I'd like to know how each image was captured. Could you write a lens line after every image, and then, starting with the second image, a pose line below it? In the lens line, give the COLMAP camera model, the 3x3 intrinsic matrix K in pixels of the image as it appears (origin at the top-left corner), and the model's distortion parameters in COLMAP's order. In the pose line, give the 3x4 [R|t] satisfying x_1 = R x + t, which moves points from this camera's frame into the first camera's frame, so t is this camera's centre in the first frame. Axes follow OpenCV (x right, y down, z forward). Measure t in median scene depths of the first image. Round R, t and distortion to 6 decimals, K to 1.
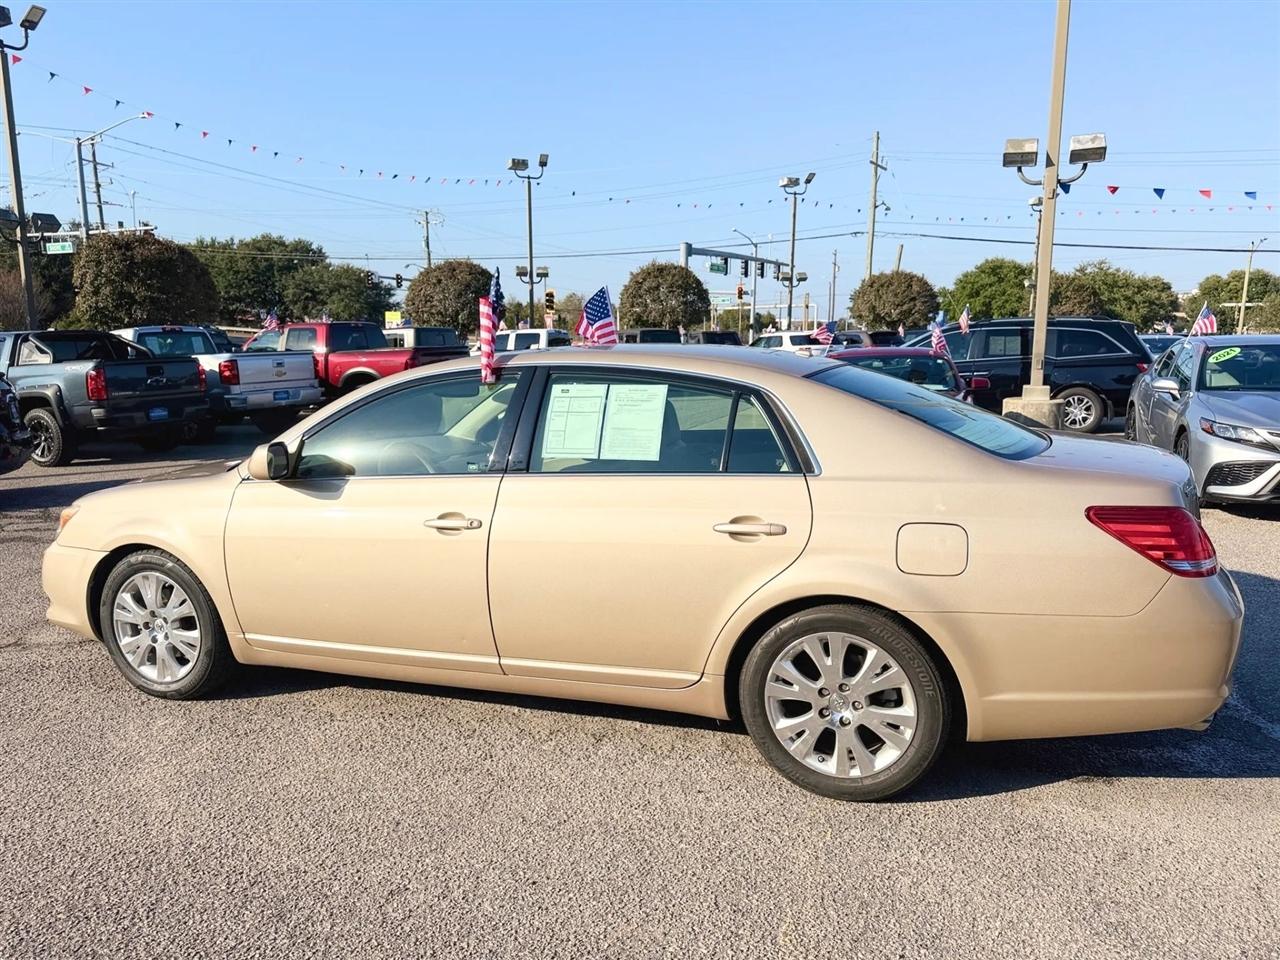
lens RADIAL K [[904.9, 0, 633.4], [0, 904.9, 489.4], [0, 0, 1]] dist [0.035440, -0.044762]
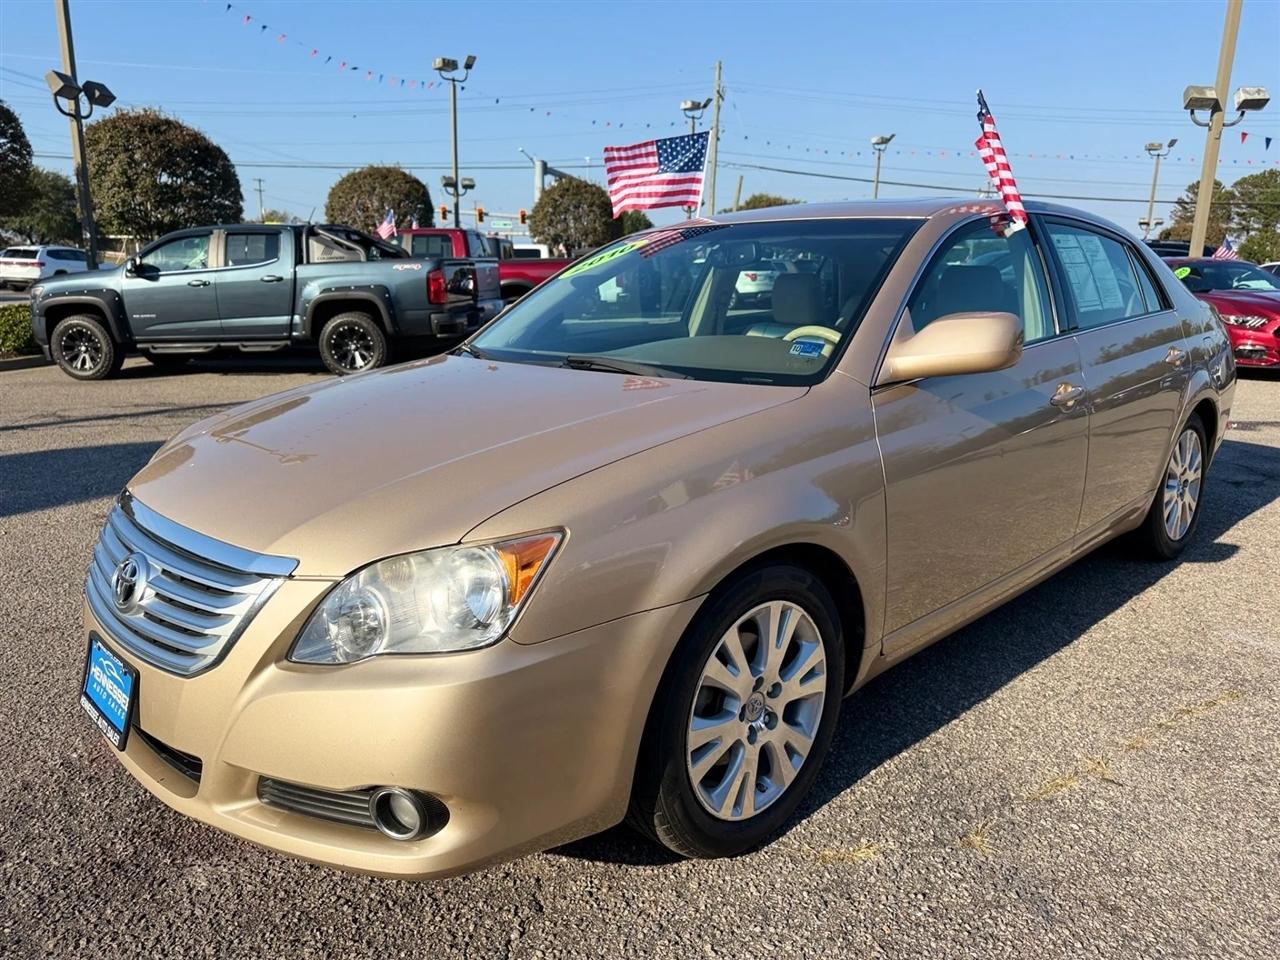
lens RADIAL K [[904.9, 0, 629.9], [0, 904.9, 500.1], [0, 0, 1]] dist [0.035440, -0.044762]
pose [[0.945111, -0.064451, 0.320330, -0.265077], [0.037375, 0.995243, 0.089970, 0.008516], [-0.324604, -0.073059, 0.943024, 0.028147]]
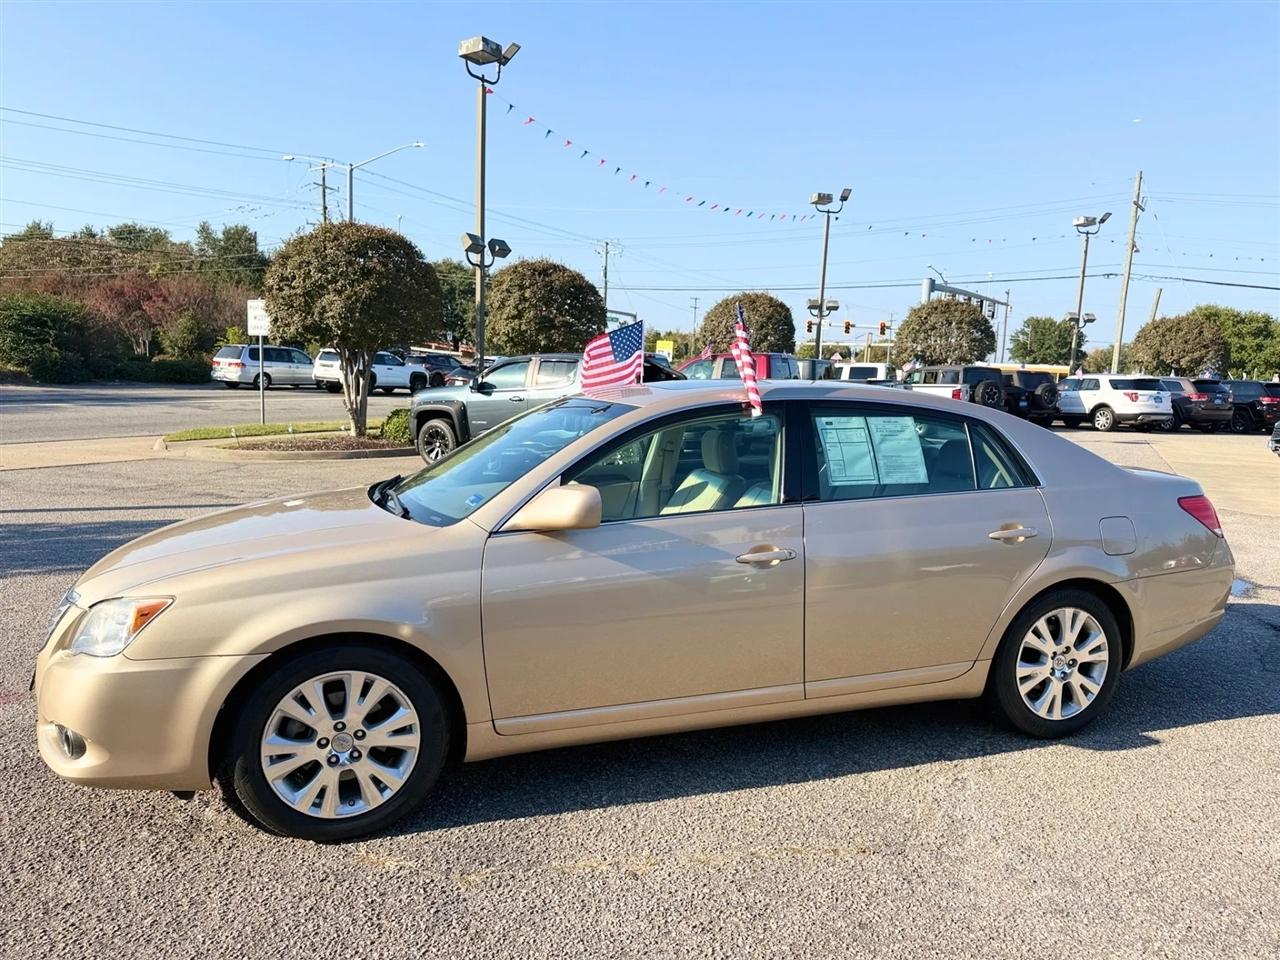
lens RADIAL K [[904.9, 0, 642.2], [0, 904.9, 499.6], [0, 0, 1]] dist [0.035440, -0.044762]
pose [[0.993060, 0.055879, -0.103485, -0.193188], [-0.058092, 0.998140, -0.018489, 0.003782], [0.102259, 0.024372, 0.994459, -0.008672]]
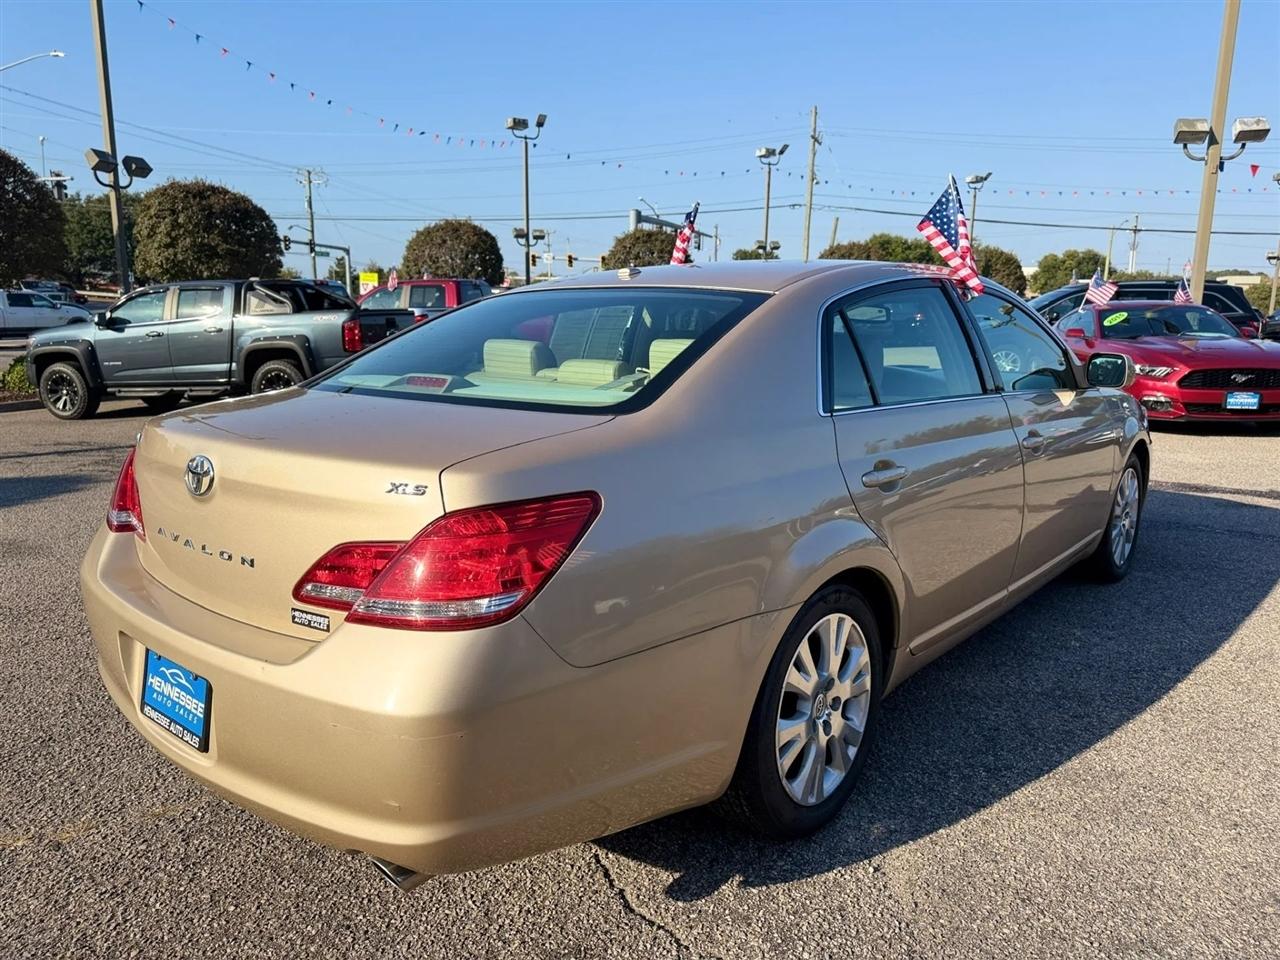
lens RADIAL K [[904.9, 0, 641.3], [0, 904.9, 479.9], [0, 0, 1]] dist [0.035440, -0.044762]
pose [[0.985324, -0.023586, 0.169055, -0.163367], [0.020084, 0.999547, 0.022396, 0.008217], [-0.169507, -0.018672, 0.985352, -0.000555]]
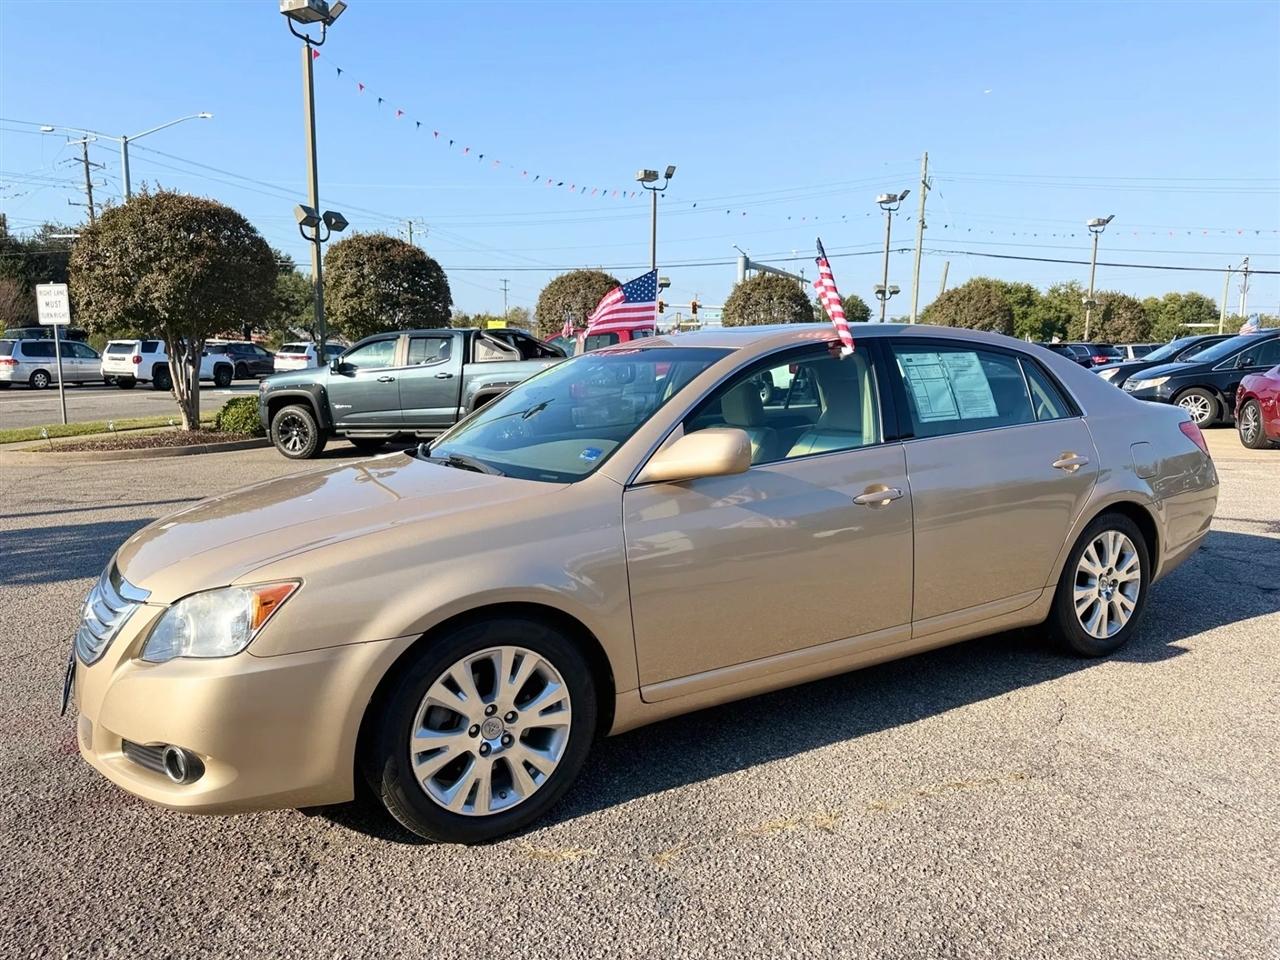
lens RADIAL K [[904.9, 0, 637.0], [0, 904.9, 498.3], [0, 0, 1]] dist [0.035440, -0.044762]
pose [[0.995328, -0.008136, 0.096207, -0.229271], [0.008867, 0.999935, -0.007176, 0.008735], [-0.096142, 0.007996, 0.995335, -0.001898]]
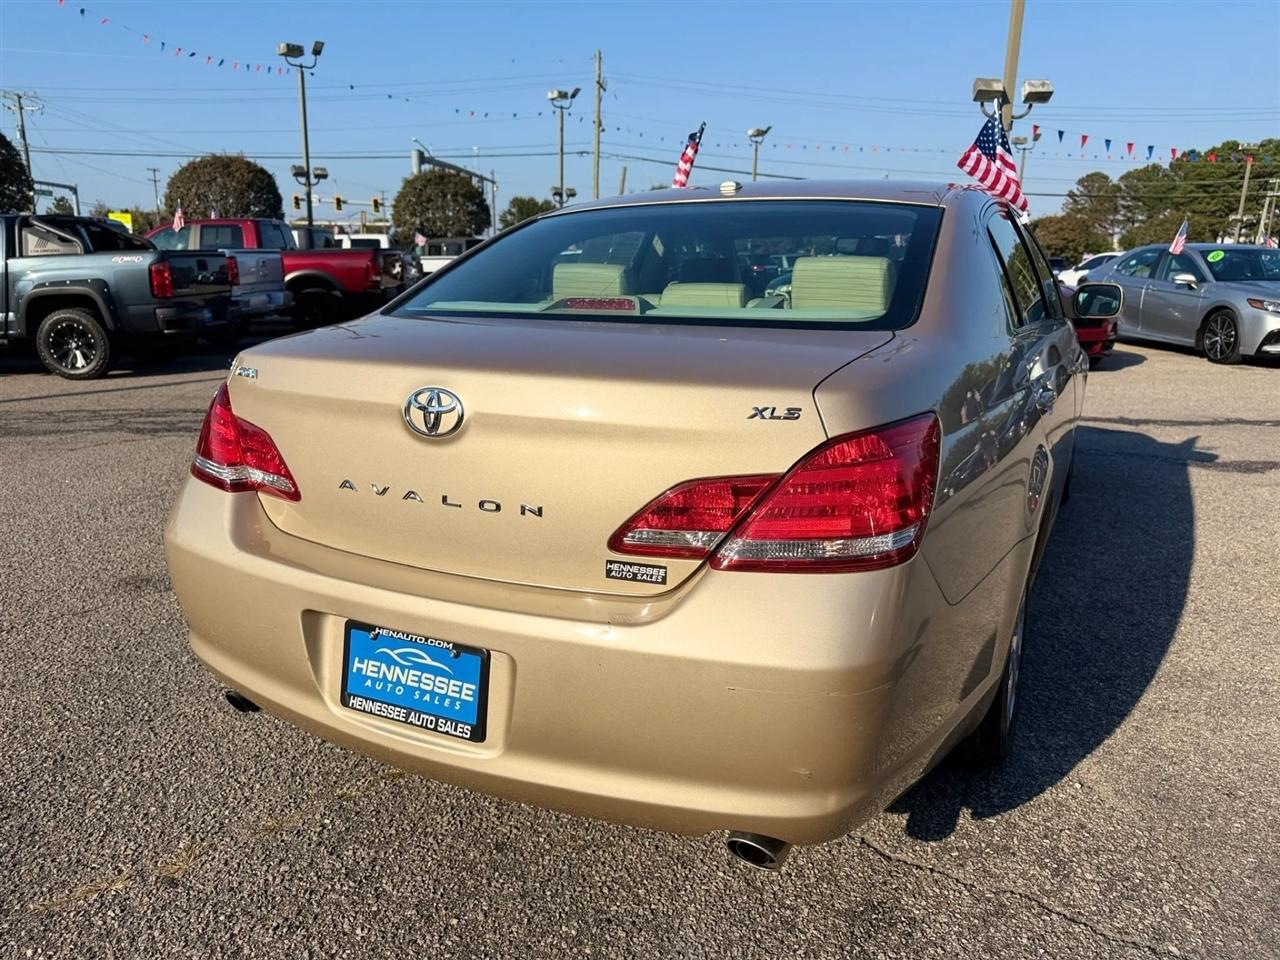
lens RADIAL K [[904.9, 0, 627.0], [0, 904.9, 485.5], [0, 0, 1]] dist [0.035440, -0.044762]
pose [[0.919592, -0.080094, 0.384623, -0.194444], [0.050254, 0.994937, 0.087035, 0.009004], [-0.389647, -0.060708, 0.918961, 0.015944]]
